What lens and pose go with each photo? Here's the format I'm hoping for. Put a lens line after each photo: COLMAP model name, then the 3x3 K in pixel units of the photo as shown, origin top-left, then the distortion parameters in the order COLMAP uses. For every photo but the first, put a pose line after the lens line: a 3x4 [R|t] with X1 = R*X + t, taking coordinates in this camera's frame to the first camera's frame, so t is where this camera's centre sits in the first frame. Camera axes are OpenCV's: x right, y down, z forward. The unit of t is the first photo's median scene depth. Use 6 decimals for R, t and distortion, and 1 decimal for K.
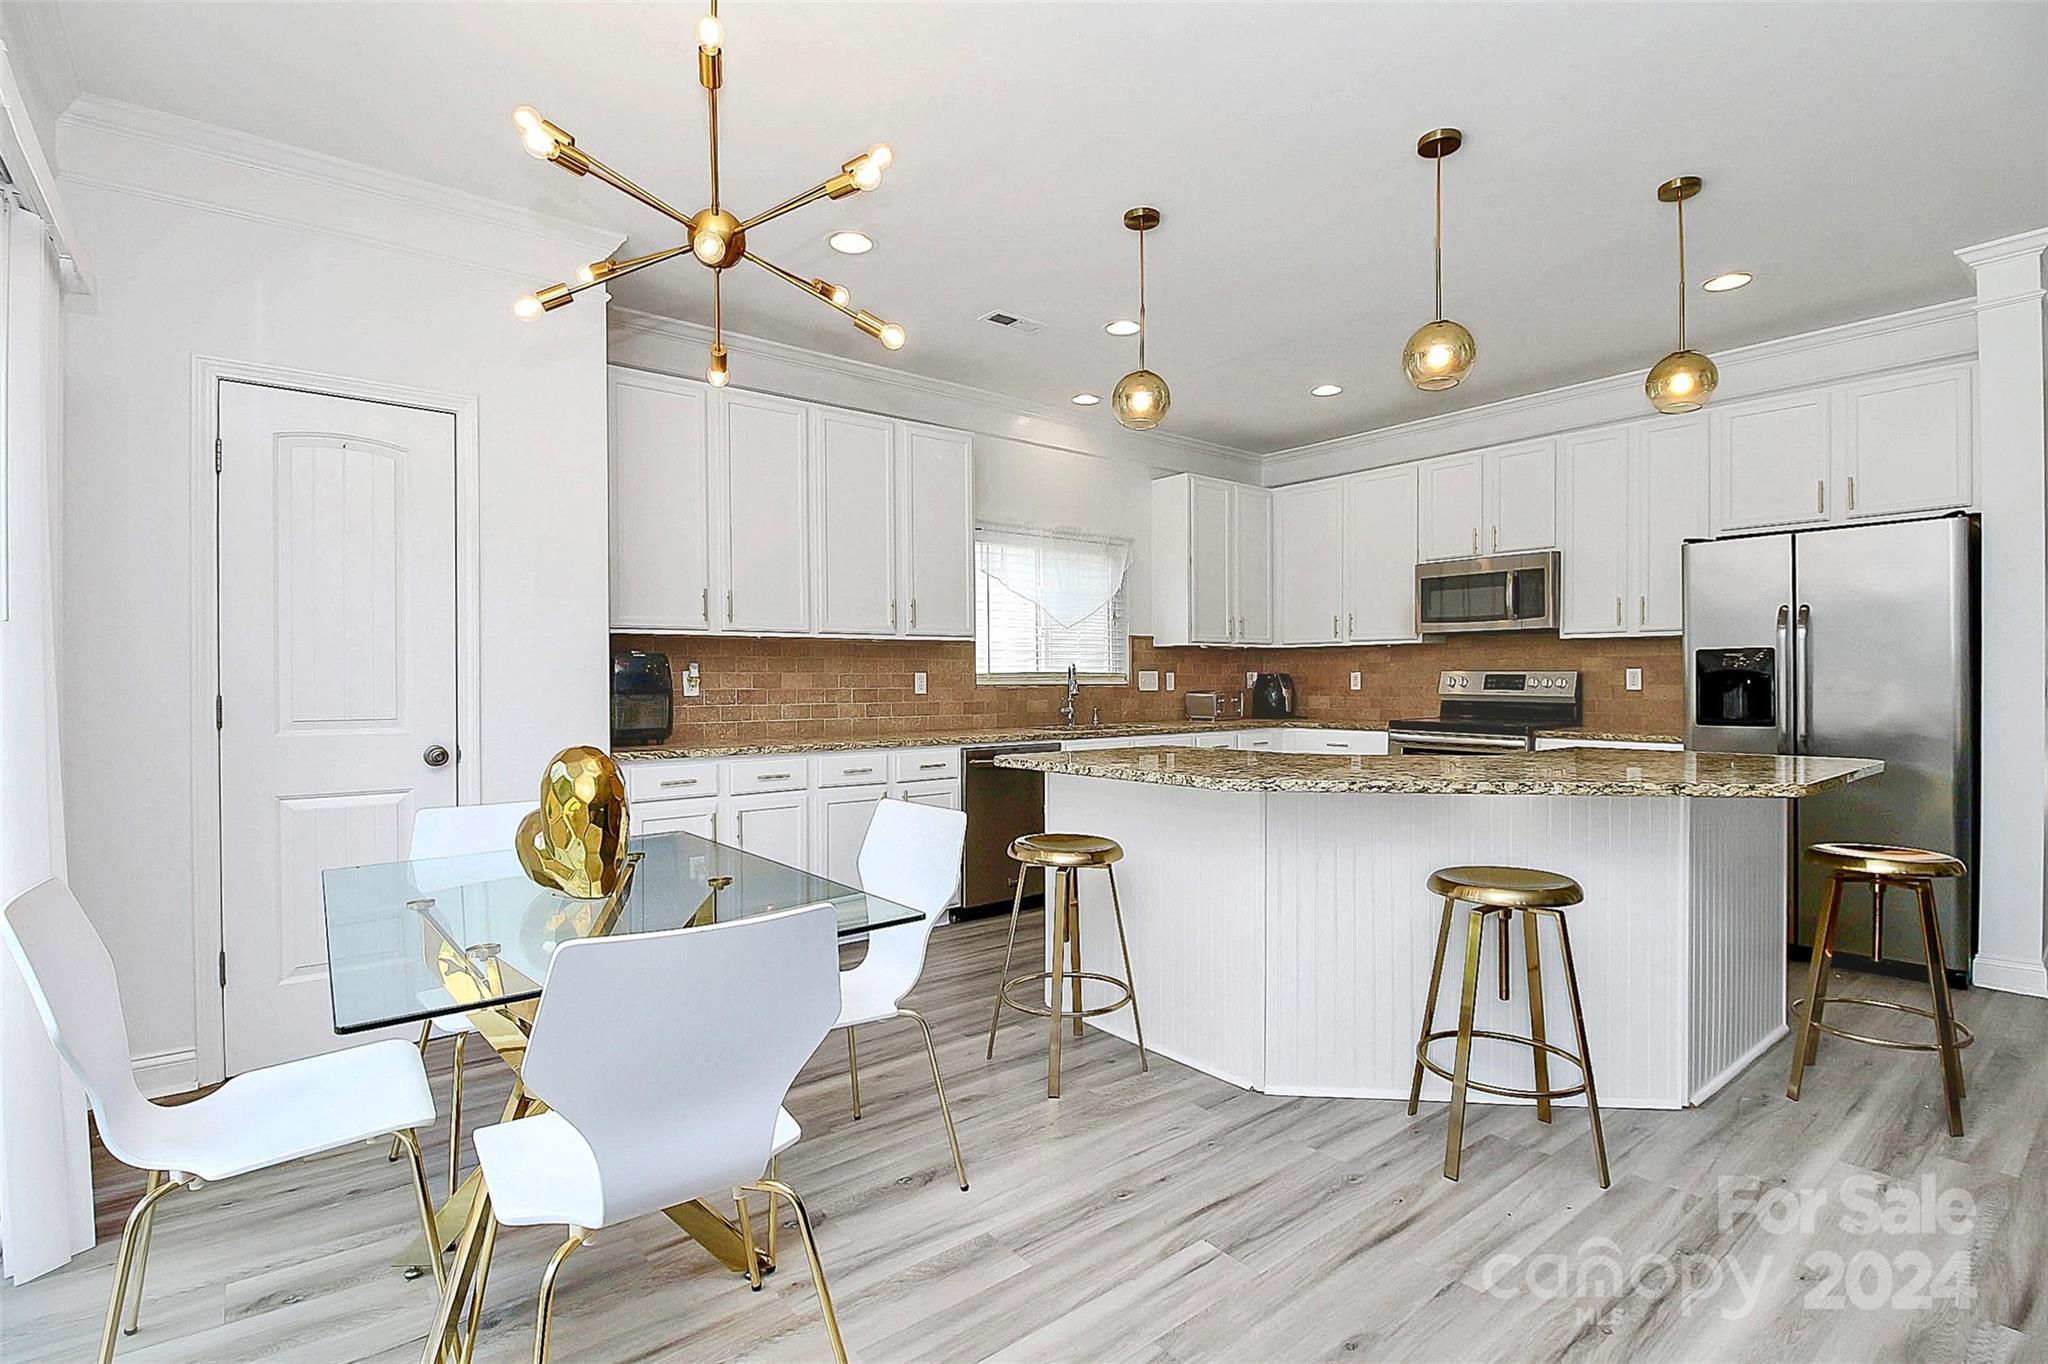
lens RADIAL K [[966.2, 0, 1024.8], [0, 966.2, 693.0], [0, 0, 1]] dist [-0.024943, -0.001170]
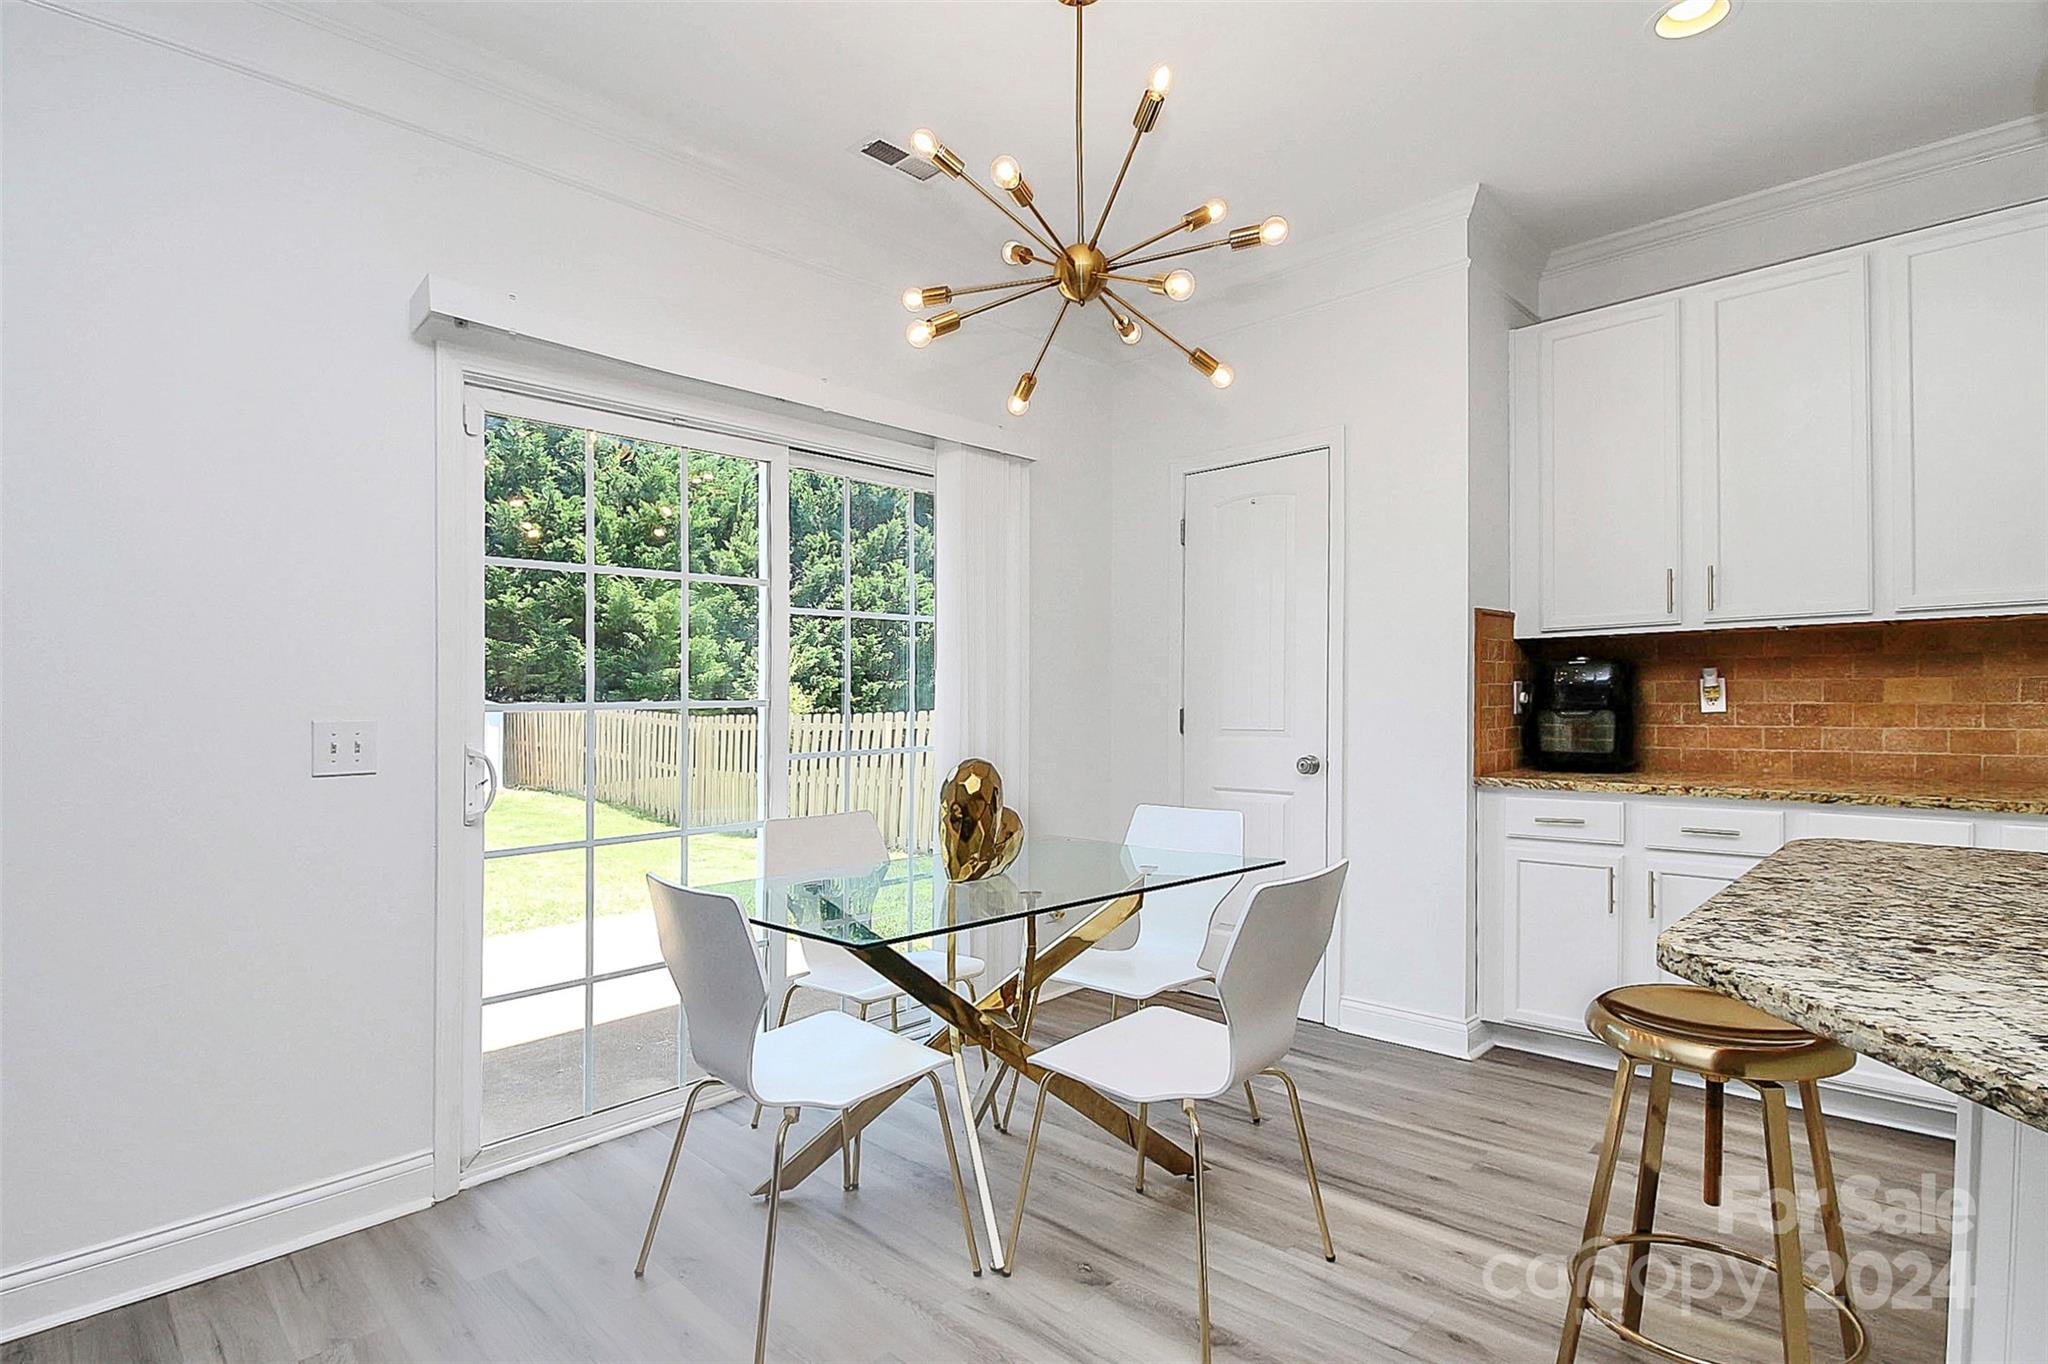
lens RADIAL K [[1014.8, 0, 1029.4], [0, 1014.8, 694.7], [0, 0, 1]] dist [0.001146, 0.000394]
pose [[0.151476, 0.003180, -0.988456, 0.317409], [0.001113, 0.999994, 0.003388, -0.012532], [0.988460, -0.001613, 0.151471, 0.328557]]
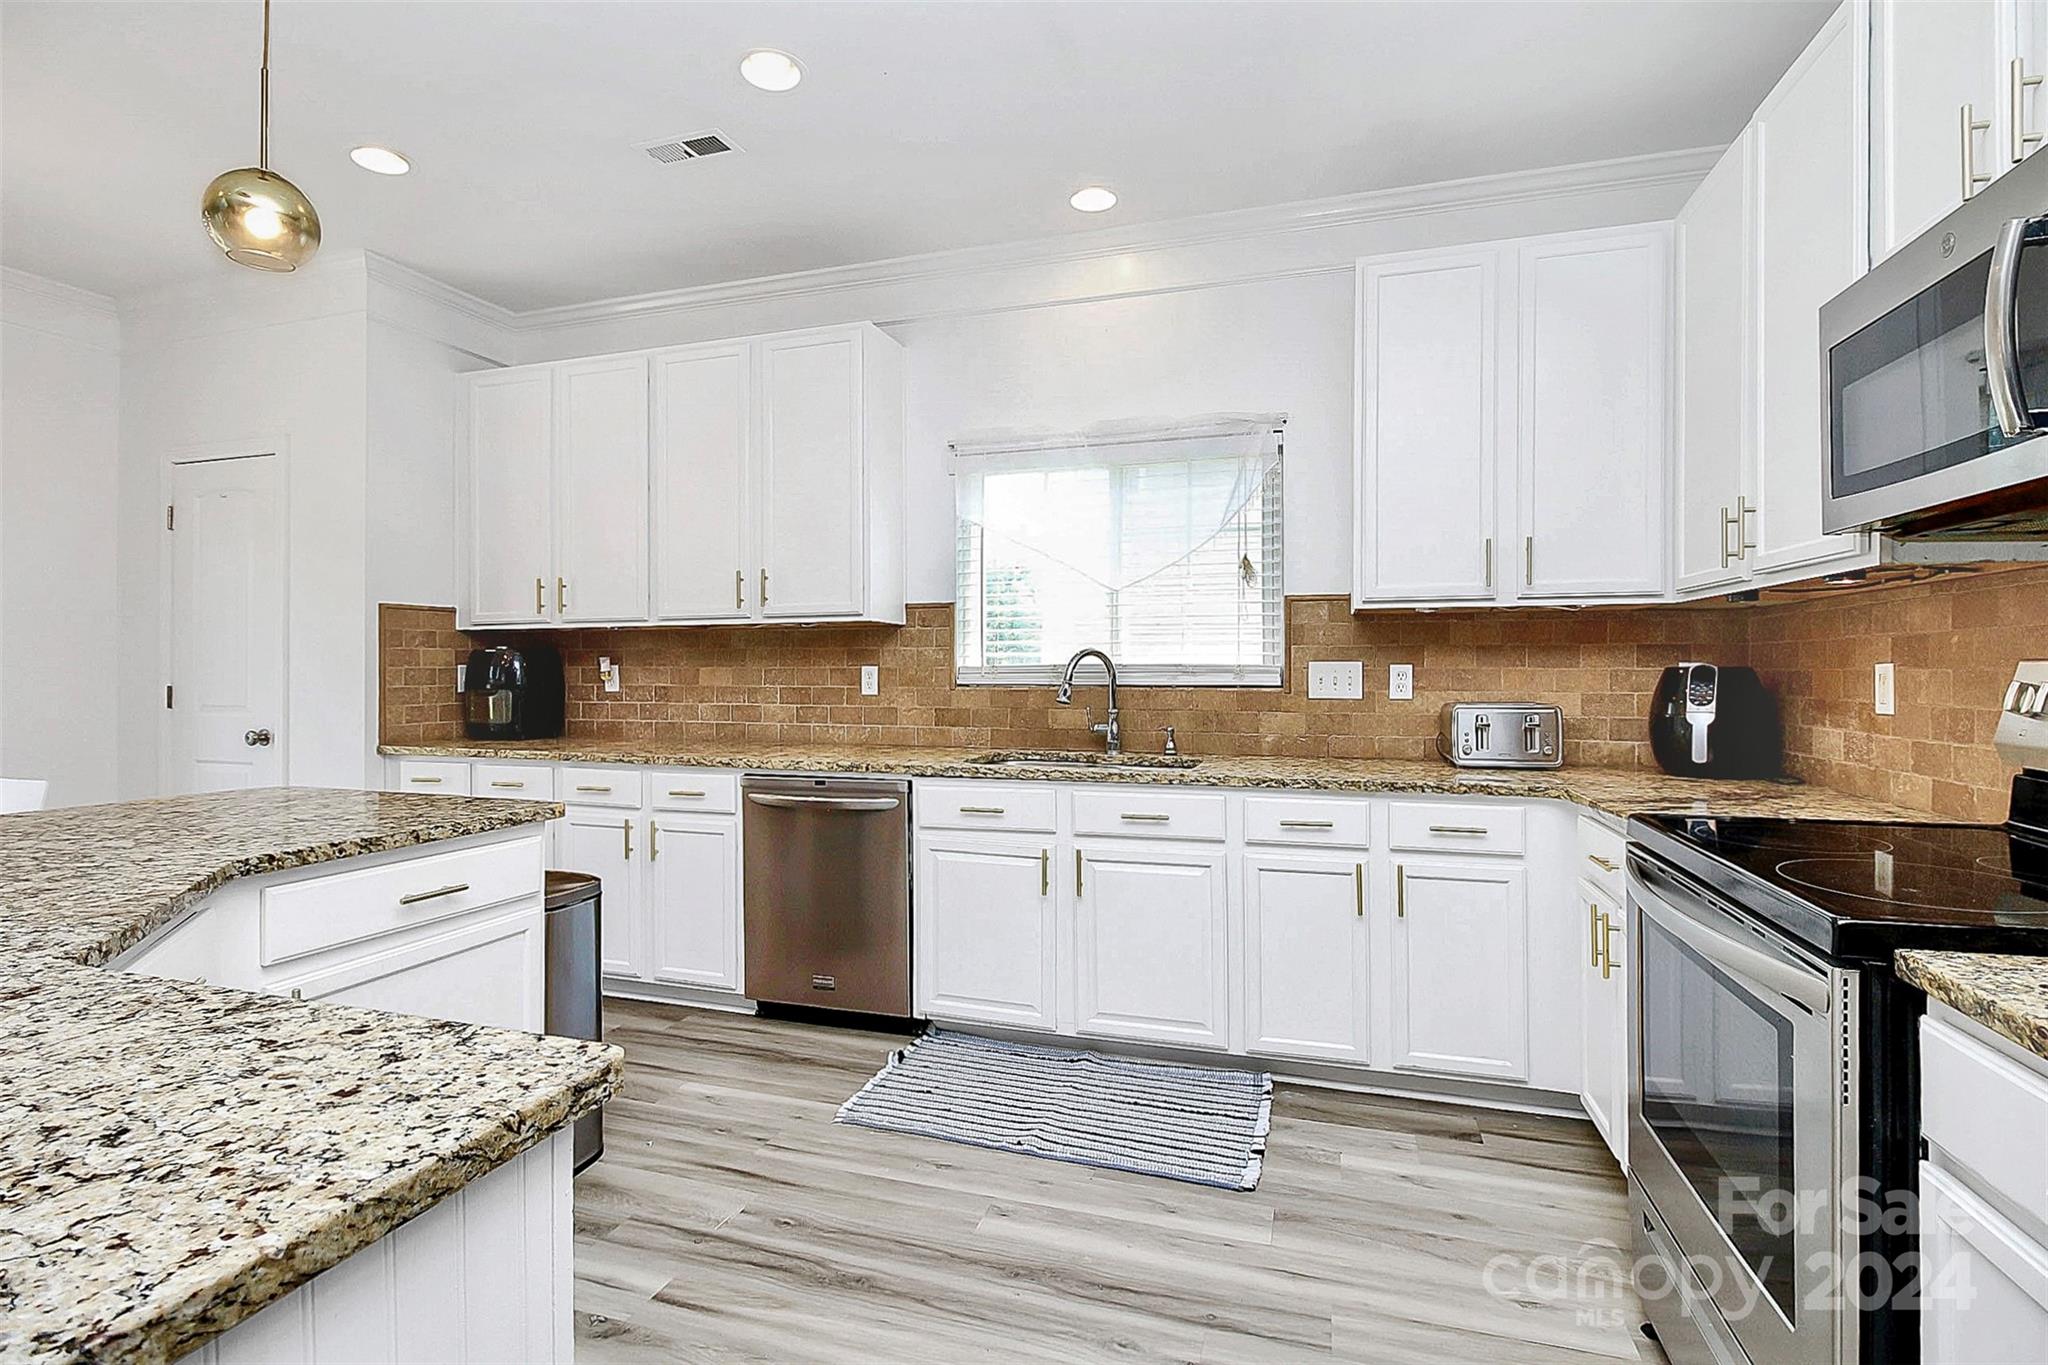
lens RADIAL K [[966.2, 0, 1020.9], [0, 966.2, 663.4], [0, 0, 1]] dist [-0.024943, -0.001170]
pose [[0.554730, 0.000087, -0.832031, 0.607090], [-0.011151, 0.999911, -0.007331, -0.020397], [0.831956, 0.013345, 0.554681, 0.738410]]
